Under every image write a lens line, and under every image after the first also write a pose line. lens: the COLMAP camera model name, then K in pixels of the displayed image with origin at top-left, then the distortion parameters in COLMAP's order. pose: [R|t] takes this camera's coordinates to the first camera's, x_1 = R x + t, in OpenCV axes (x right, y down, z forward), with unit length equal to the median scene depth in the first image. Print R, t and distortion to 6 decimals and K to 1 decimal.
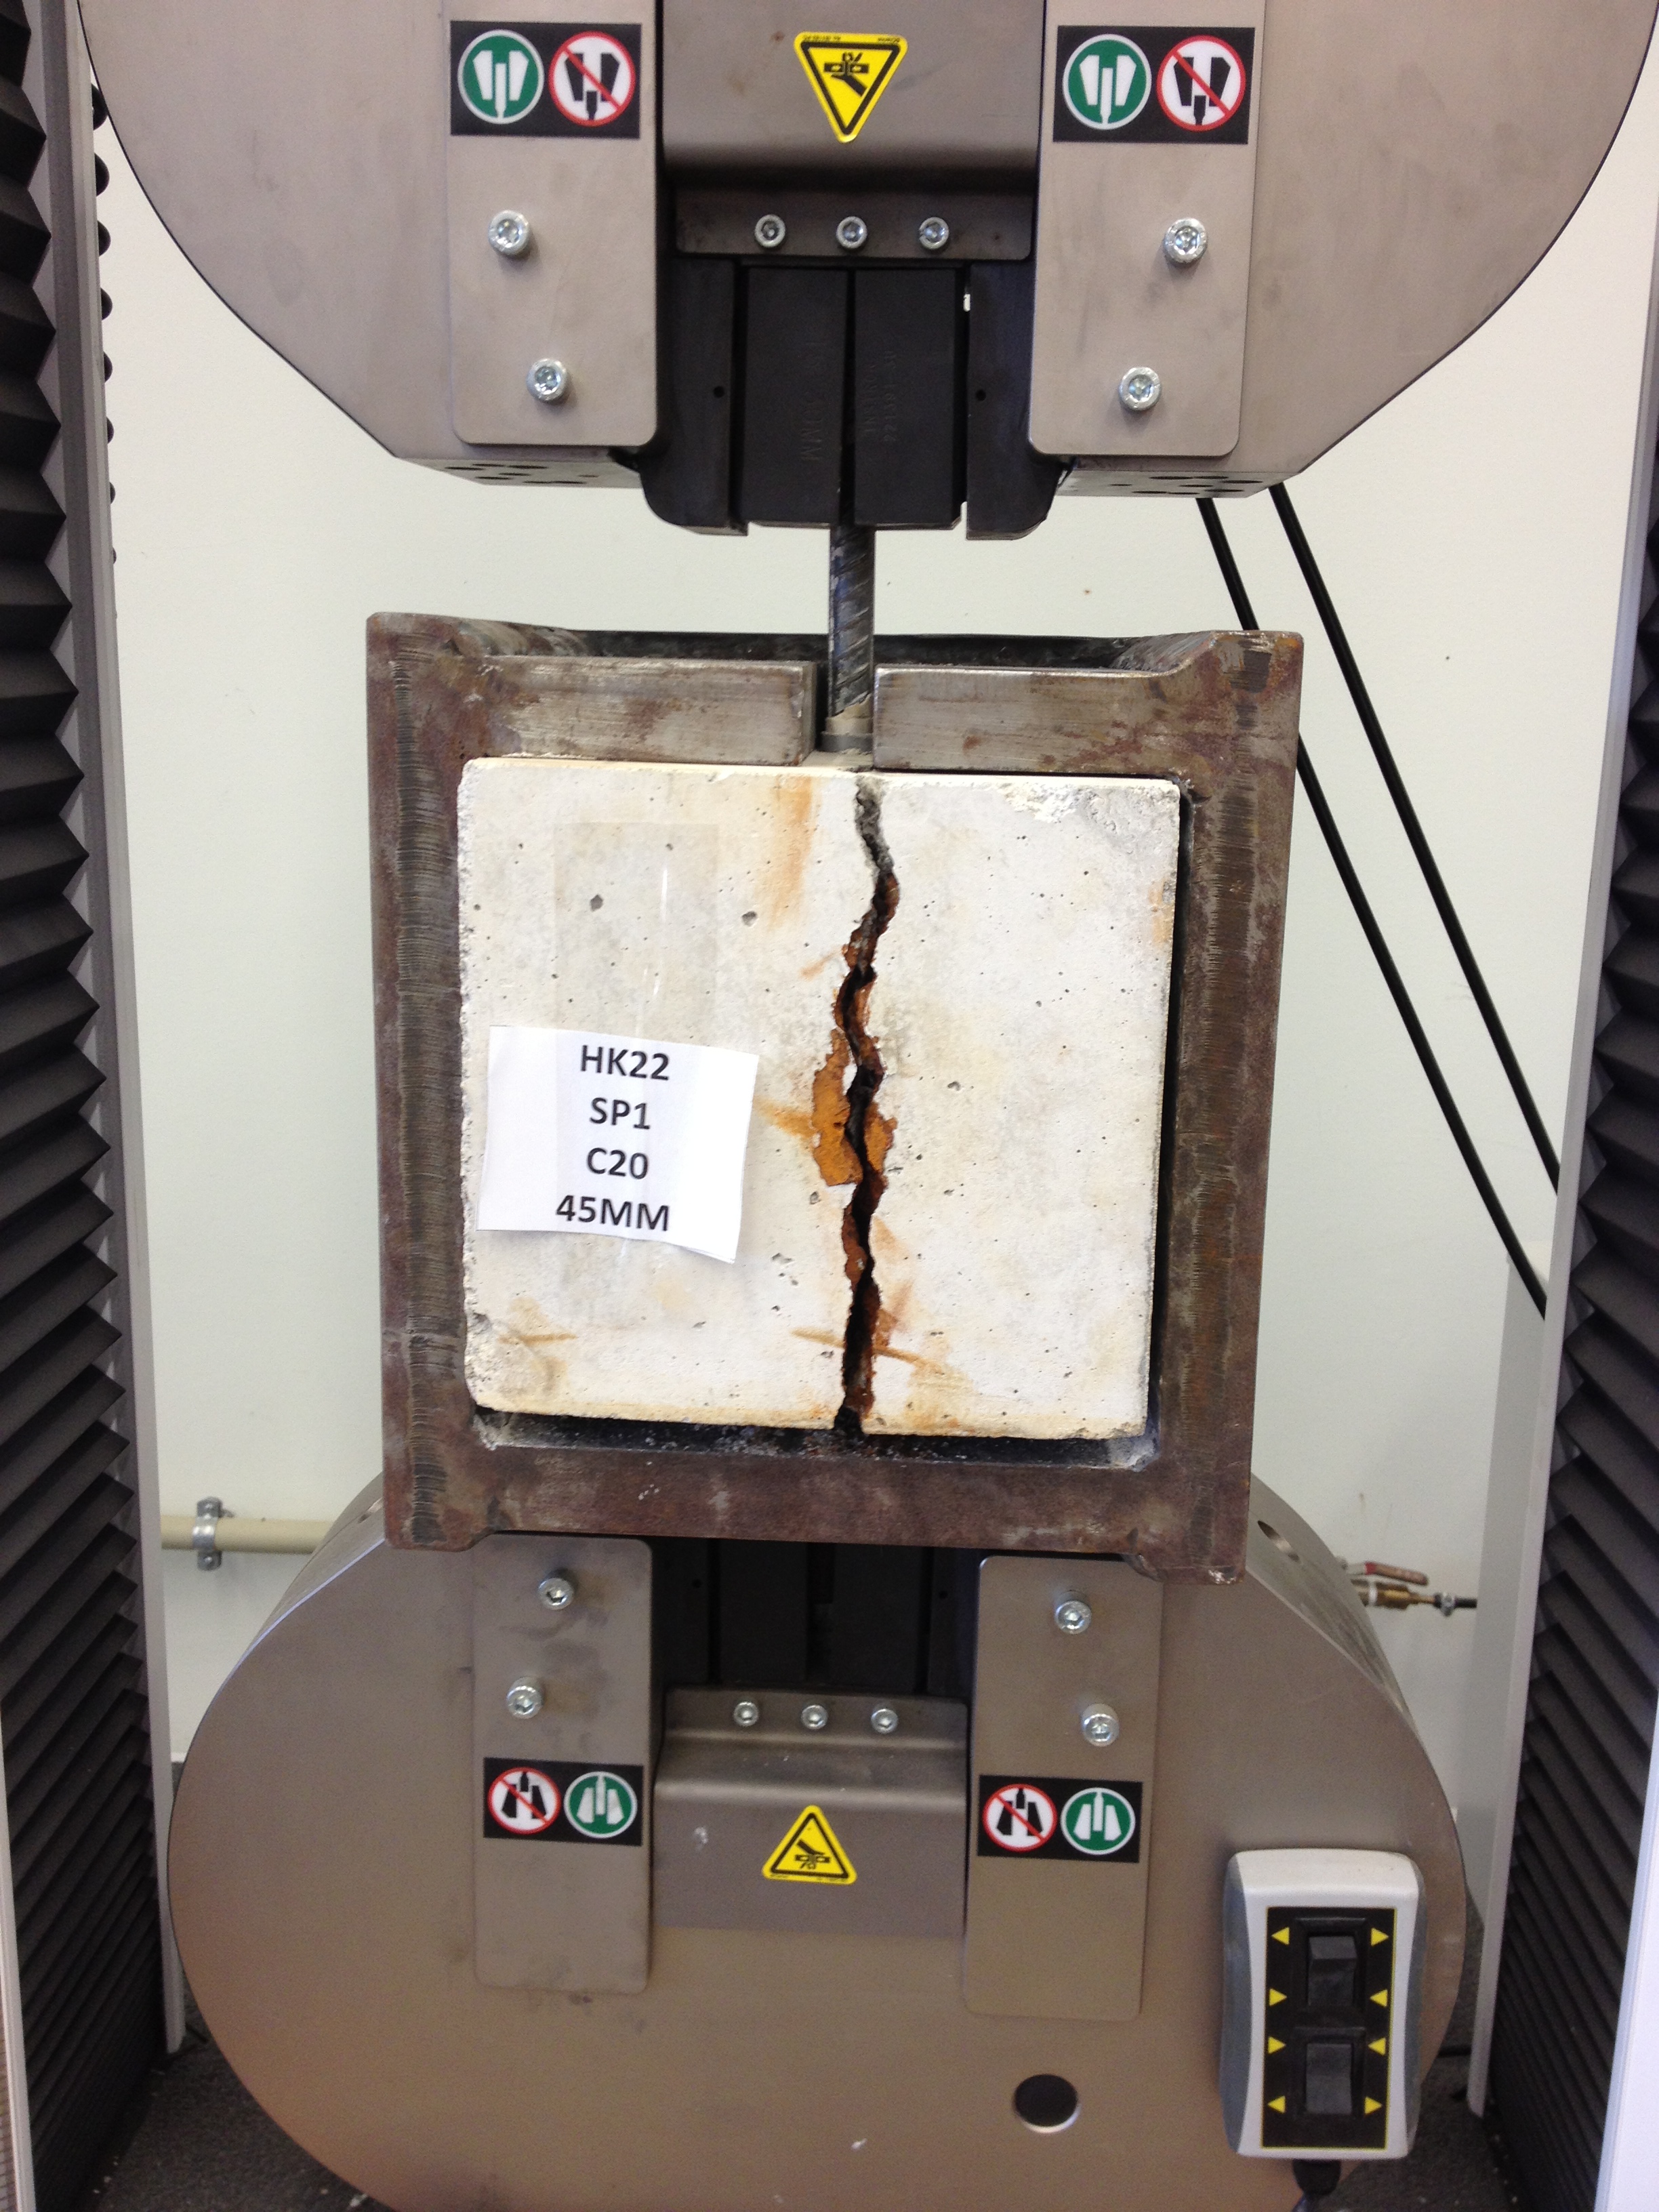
lens RADIAL K [[2255.4, 0, 820.1], [0, 2255.4, 1106.9], [0, 0, 1]] dist [0.008328, 0.000000]
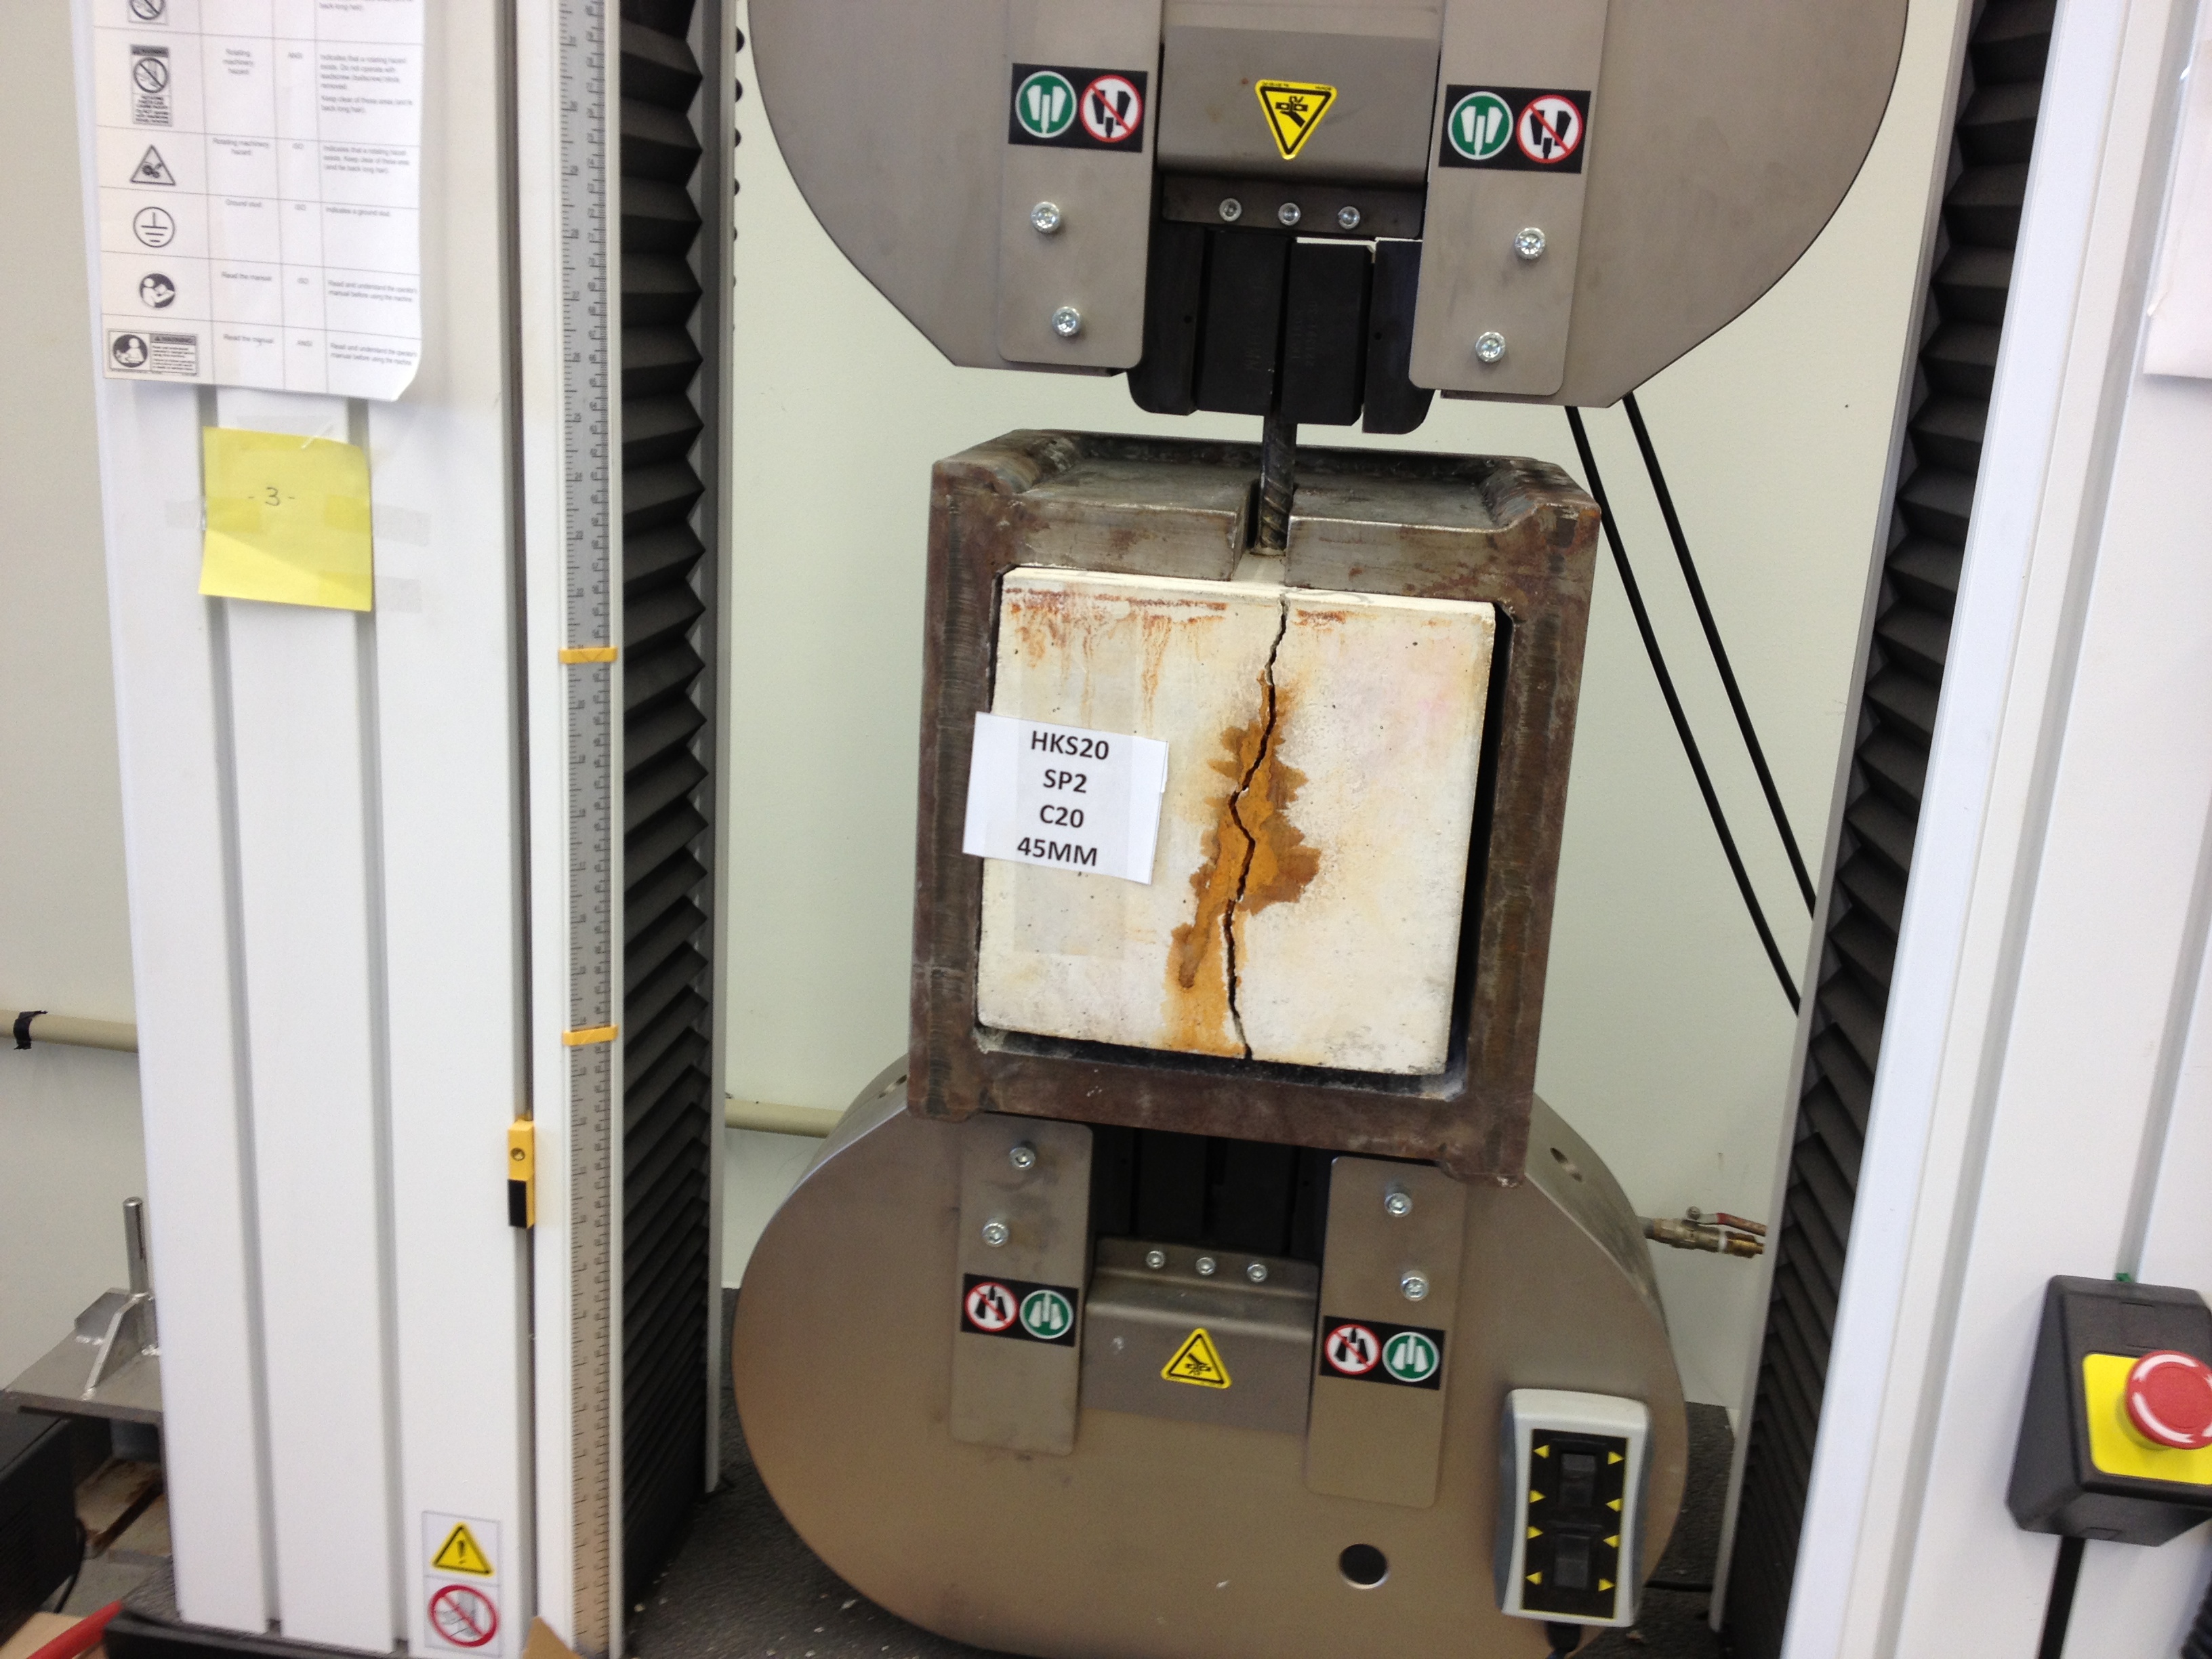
lens RADIAL K [[2017.8, 0, 1094.7], [0, 2017.8, 802.6], [0, 0, 1]] dist [0.053058, -0.021500]
pose [[0.994911, 0.058600, -0.081960, 0.016730], [-0.056552, 0.998032, 0.027087, -0.042368], [0.083386, -0.022314, 0.996267, -0.248422]]
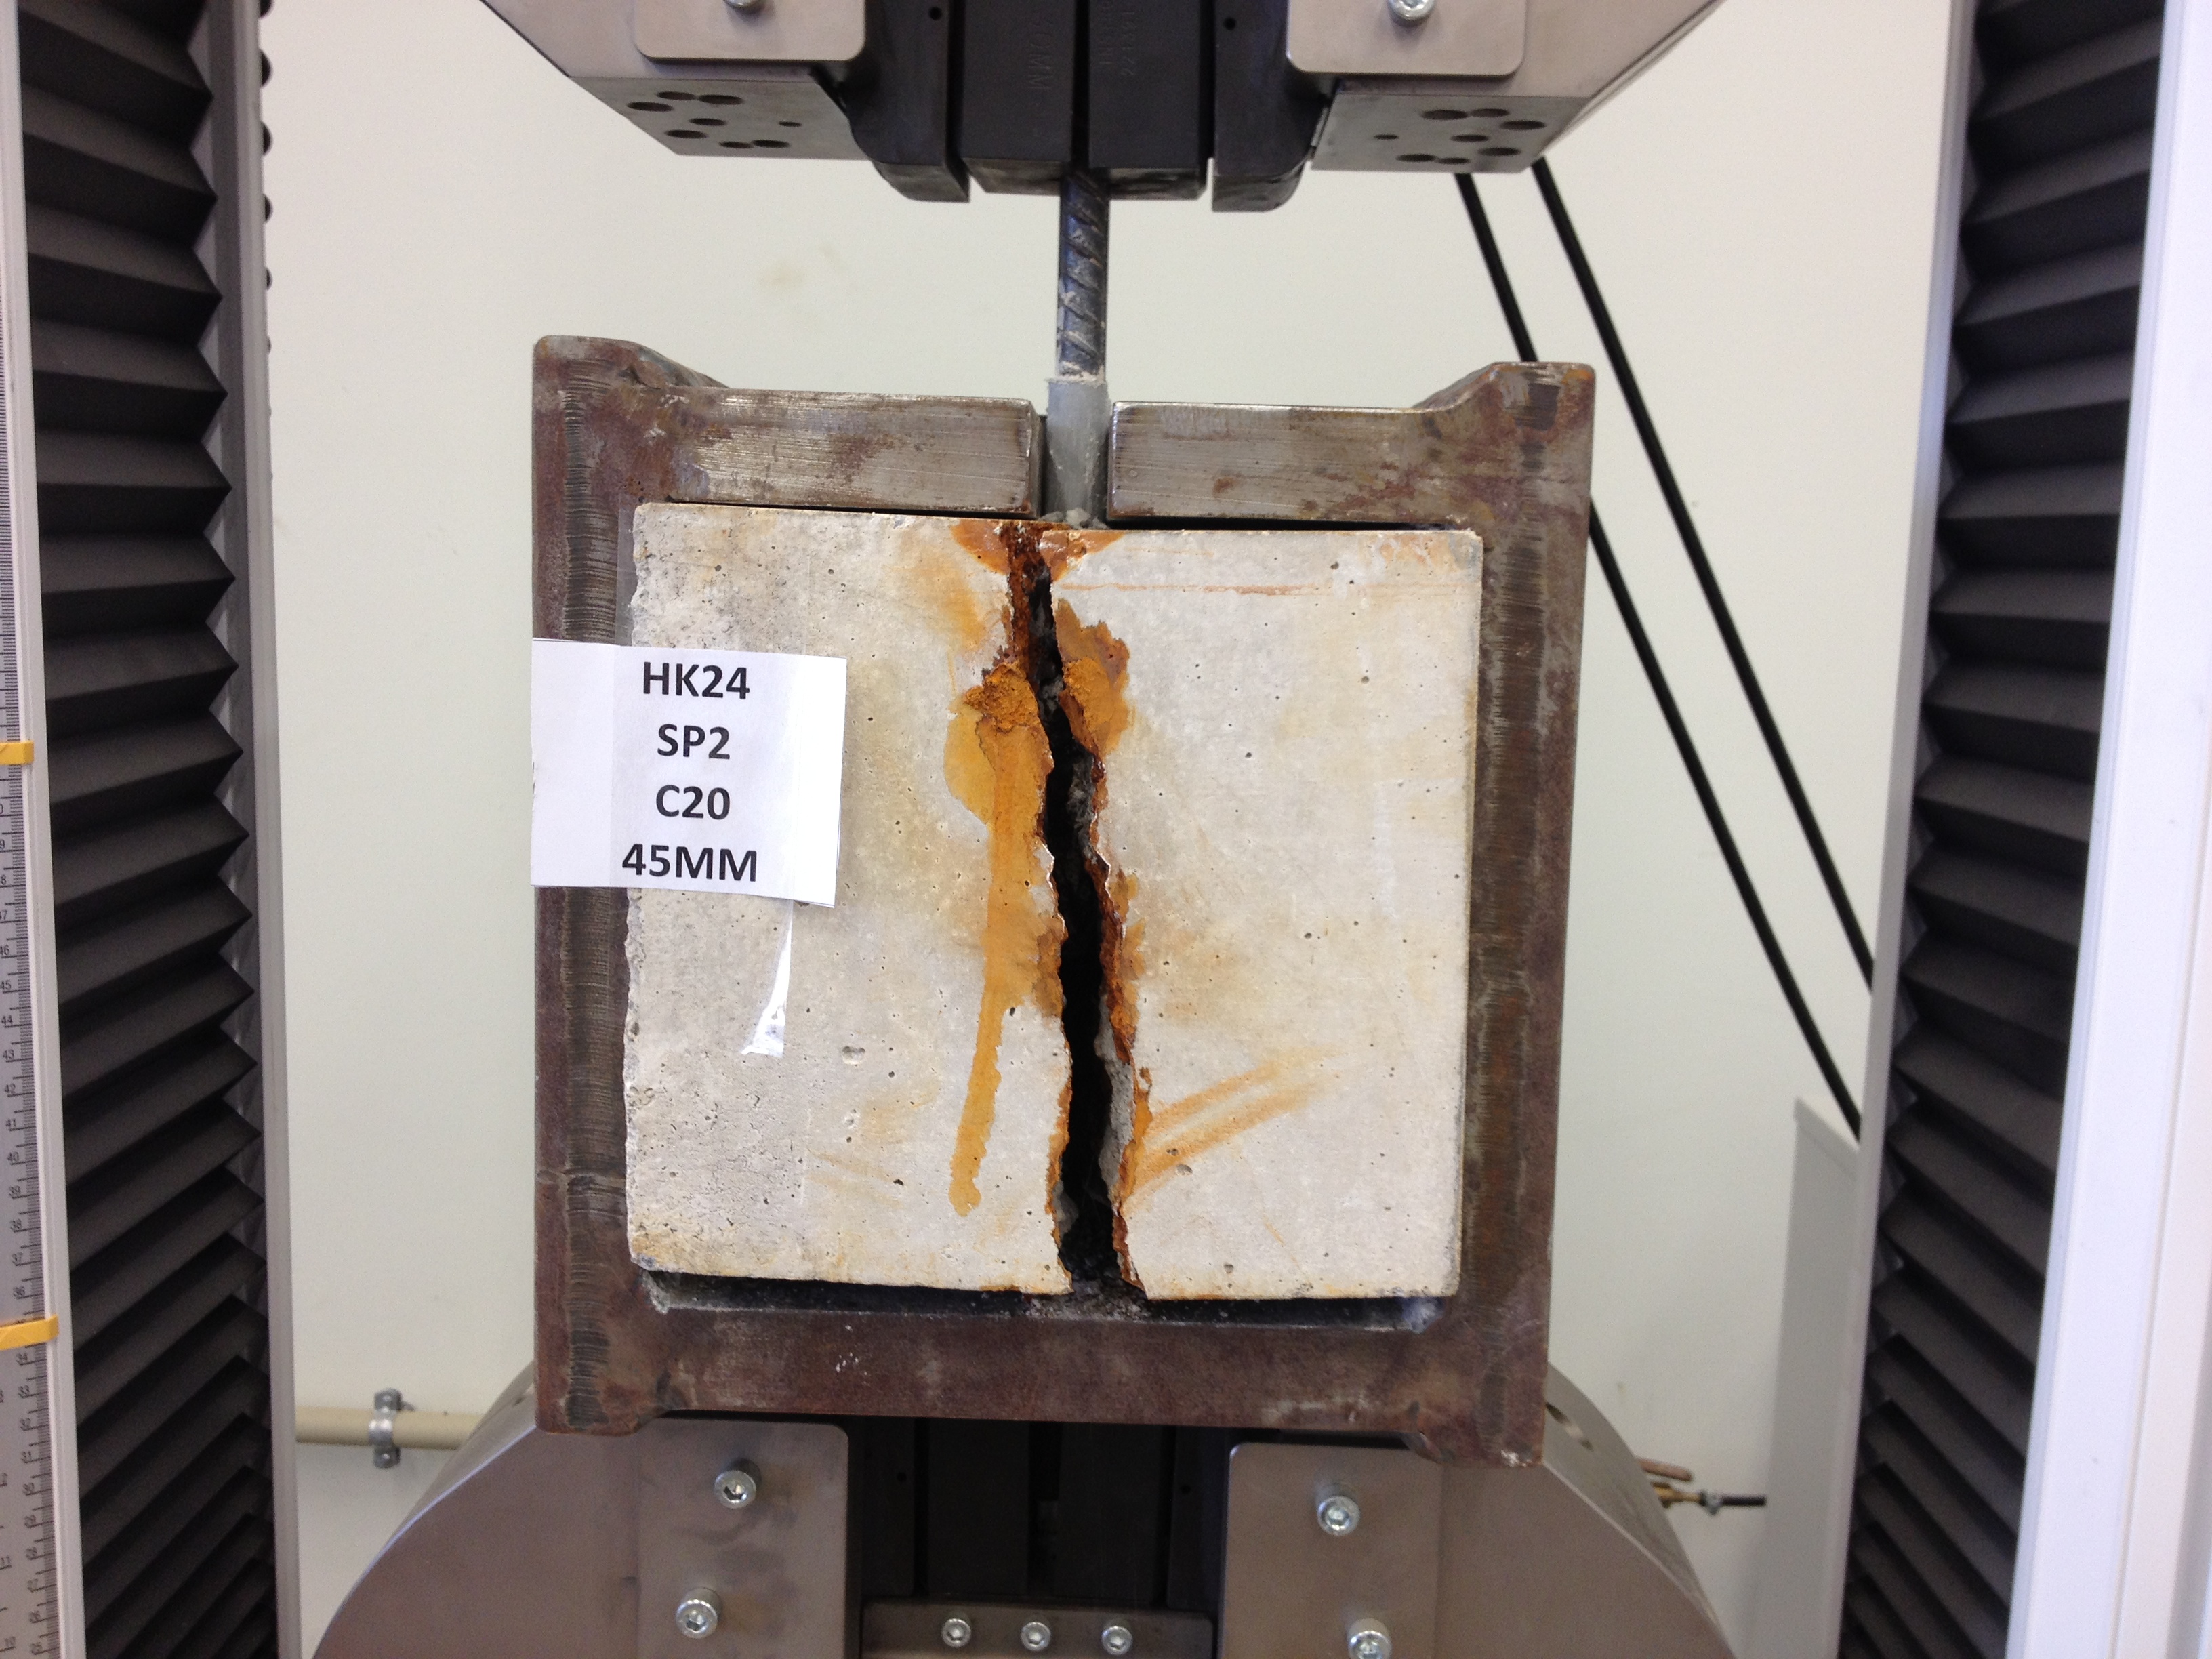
lens RADIAL K [[2255.4, 0, 1073.4], [0, 2255.4, 811.8], [0, 0, 1]] dist [0.008328, 0.000000]
pose [[0.999637, 0.001746, 0.026902, -0.013868], [0.000875, 0.995272, -0.097122, 0.048260], [-0.026944, 0.097111, 0.994909, 0.131768]]
